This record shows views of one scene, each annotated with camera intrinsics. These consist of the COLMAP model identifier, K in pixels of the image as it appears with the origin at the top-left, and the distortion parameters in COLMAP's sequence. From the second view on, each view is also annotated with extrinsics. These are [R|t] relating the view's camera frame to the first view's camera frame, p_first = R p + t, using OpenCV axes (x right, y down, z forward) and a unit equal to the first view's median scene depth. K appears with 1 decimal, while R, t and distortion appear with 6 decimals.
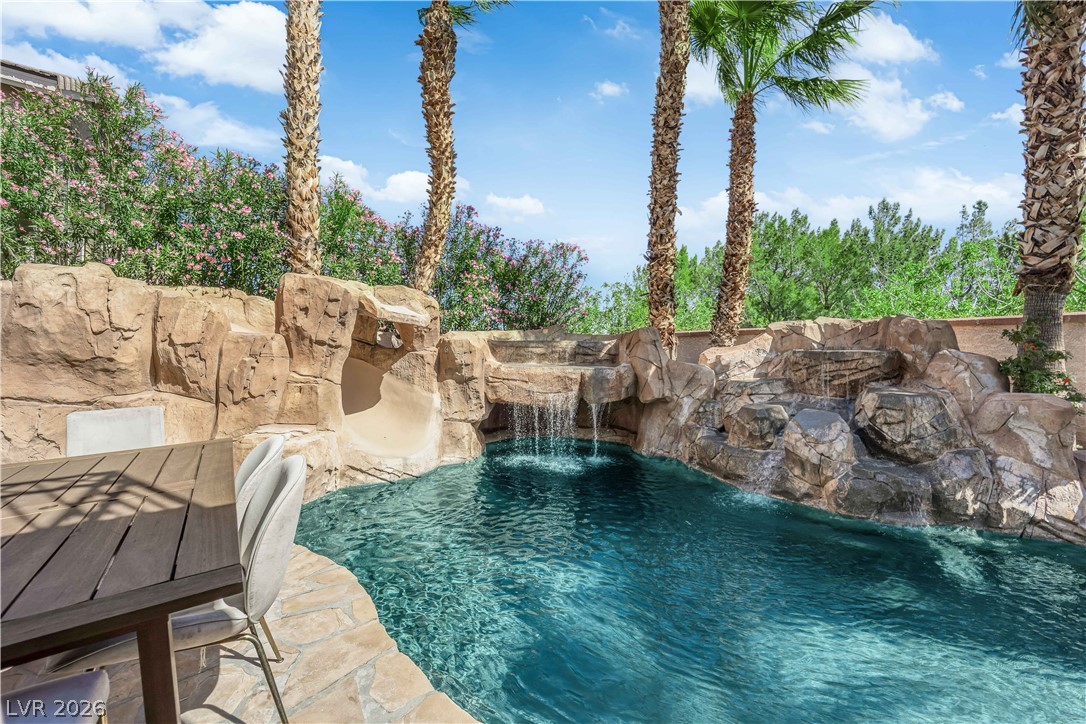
lens RADIAL K [[441.9, 0, 546.8], [0, 441.9, 361.0], [0, 0, 1]] dist [-0.005292, -0.001136]
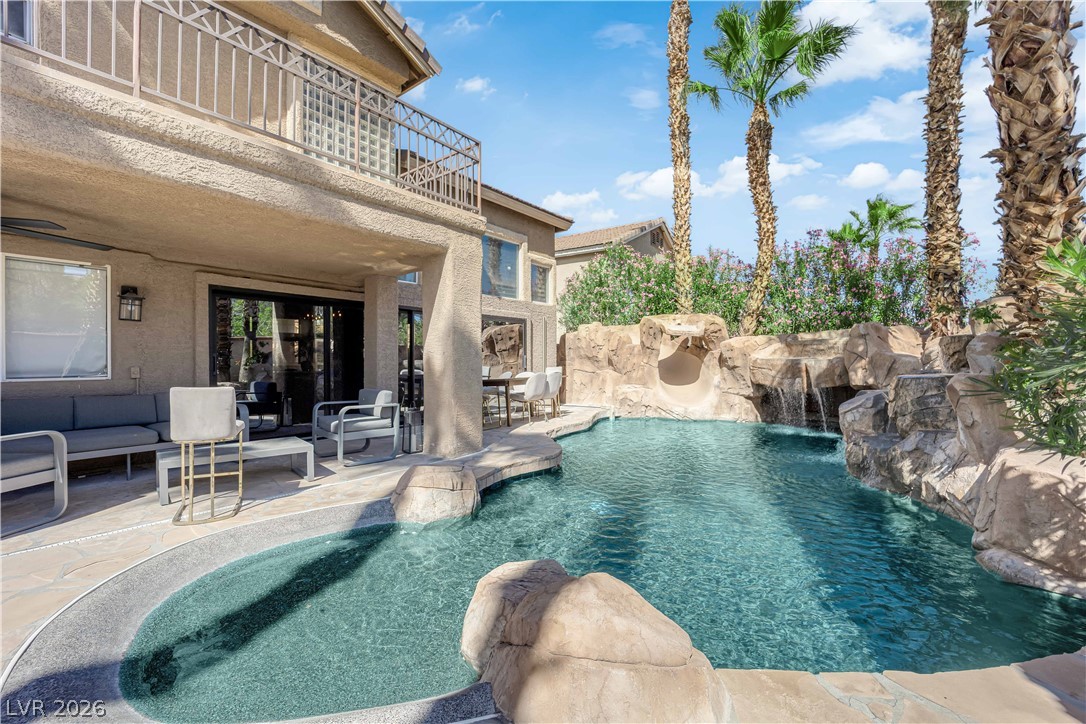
lens RADIAL K [[441.9, 0, 543.5], [0, 441.9, 358.1], [0, 0, 1]] dist [-0.005292, -0.001136]
pose [[0.308942, -0.015159, -0.950960, 1.345791], [-0.004565, 0.999838, -0.017422, 0.047148], [0.951070, 0.009723, 0.308823, -0.156092]]
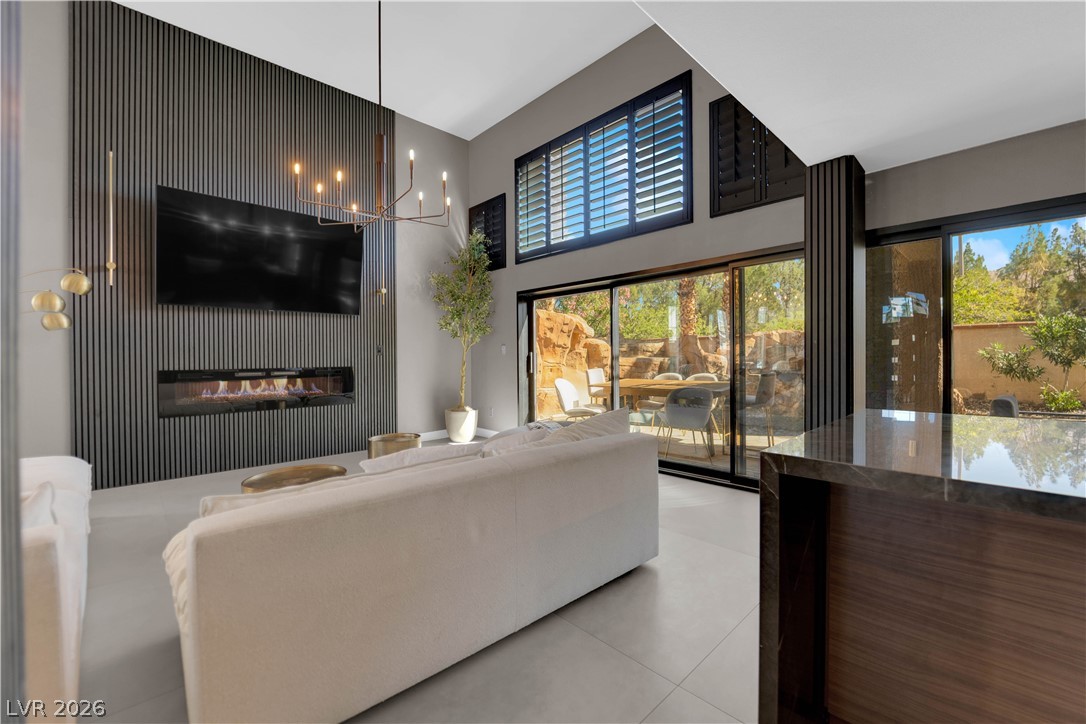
lens RADIAL K [[441.9, 0, 544.2], [0, 441.9, 358.7], [0, 0, 1]] dist [-0.005292, -0.001136]
pose [[0.983838, -0.019744, 0.177969, -0.892913], [0.021141, 0.999759, -0.005956, 0.023622], [-0.177809, 0.009623, 0.984018, -0.872357]]
